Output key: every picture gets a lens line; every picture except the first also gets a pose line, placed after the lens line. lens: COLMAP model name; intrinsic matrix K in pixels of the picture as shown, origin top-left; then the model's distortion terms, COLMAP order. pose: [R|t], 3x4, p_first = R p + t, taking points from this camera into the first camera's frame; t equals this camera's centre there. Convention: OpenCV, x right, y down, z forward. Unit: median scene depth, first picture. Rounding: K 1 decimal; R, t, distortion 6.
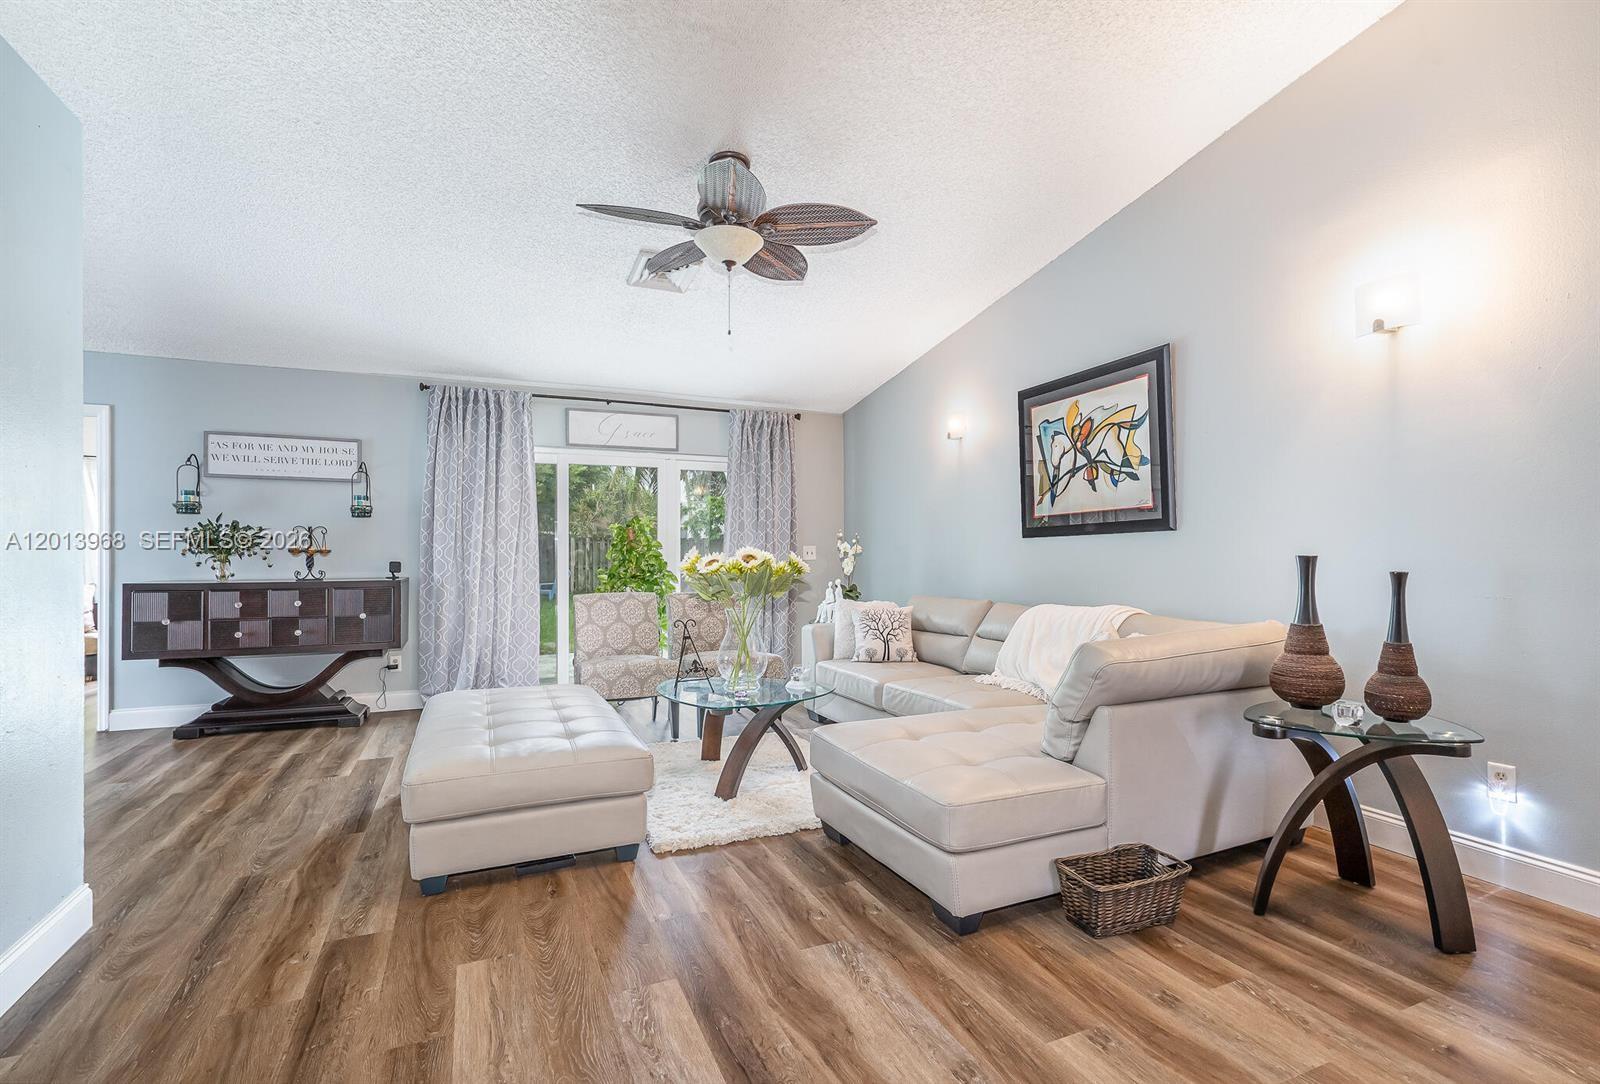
lens RADIAL K [[736.7, 0, 800.0], [0, 736.7, 542.0], [0, 0, 1]] dist [0.015046, 0.000138]
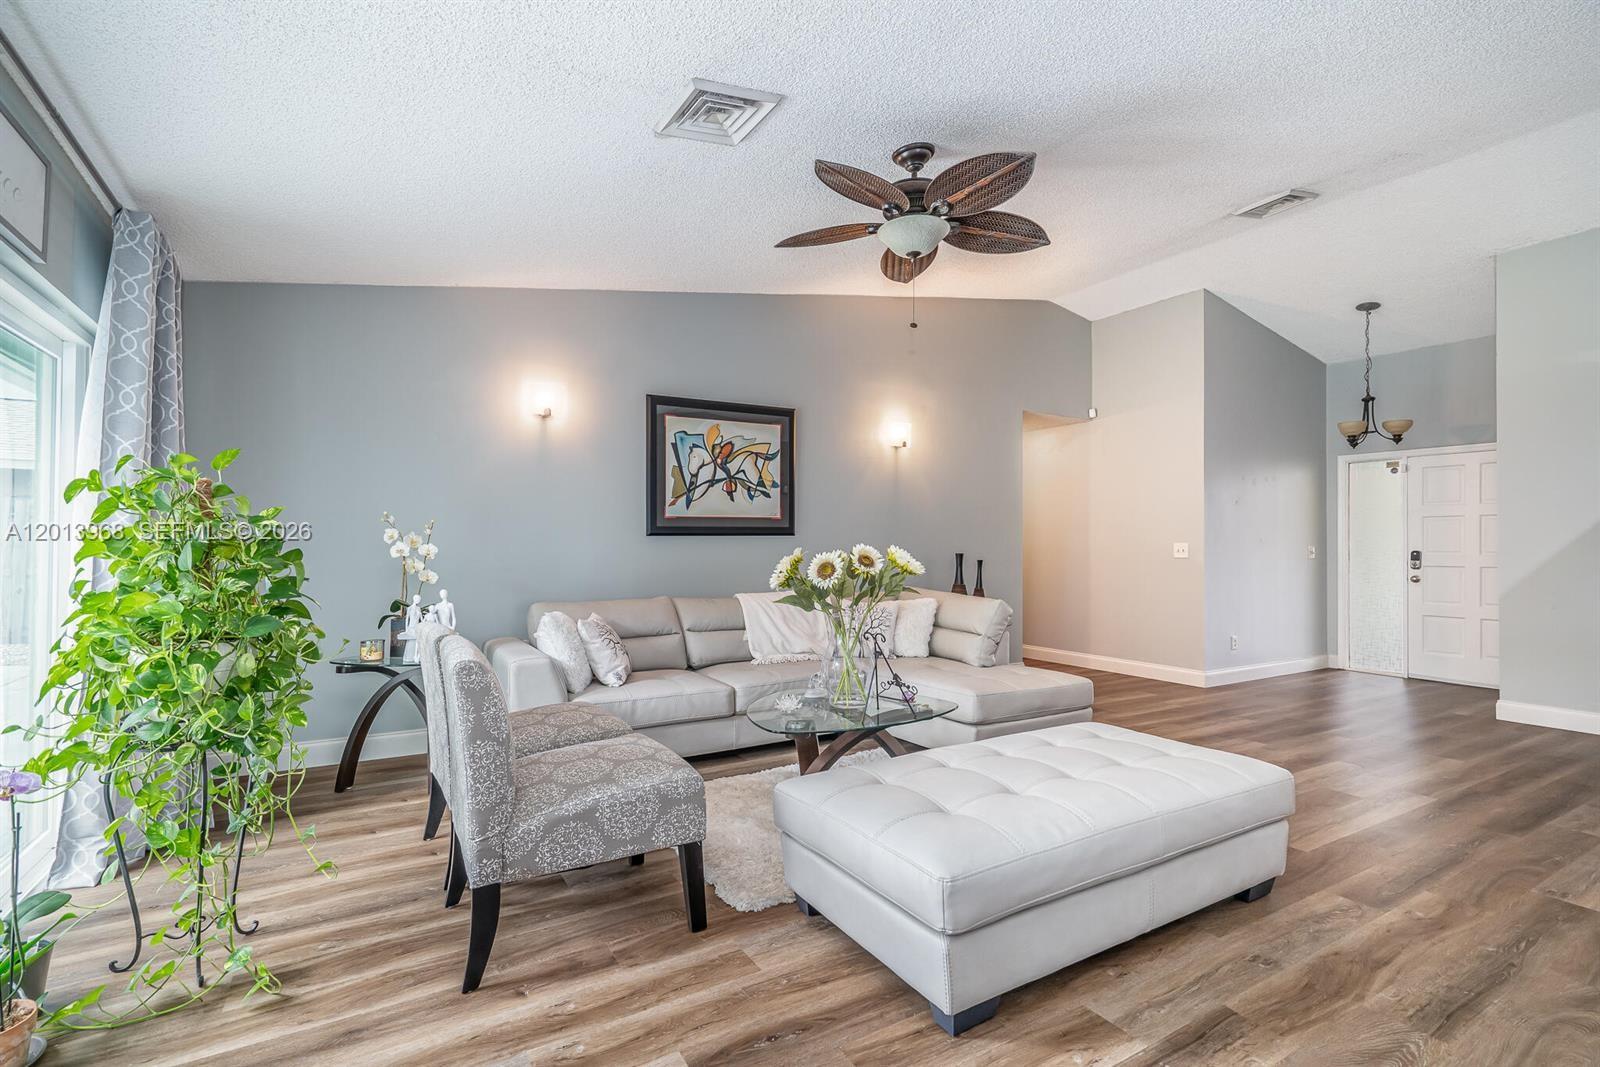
lens RADIAL K [[721.2, 0, 799.4], [0, 721.2, 538.8], [0, 0, 1]] dist [0.003109, 0.000495]
pose [[-0.117174, 0.017855, 0.992951, -0.858787], [-0.016158, 0.999672, -0.019883, 0.018075], [-0.992980, -0.018373, -0.116847, 1.067691]]
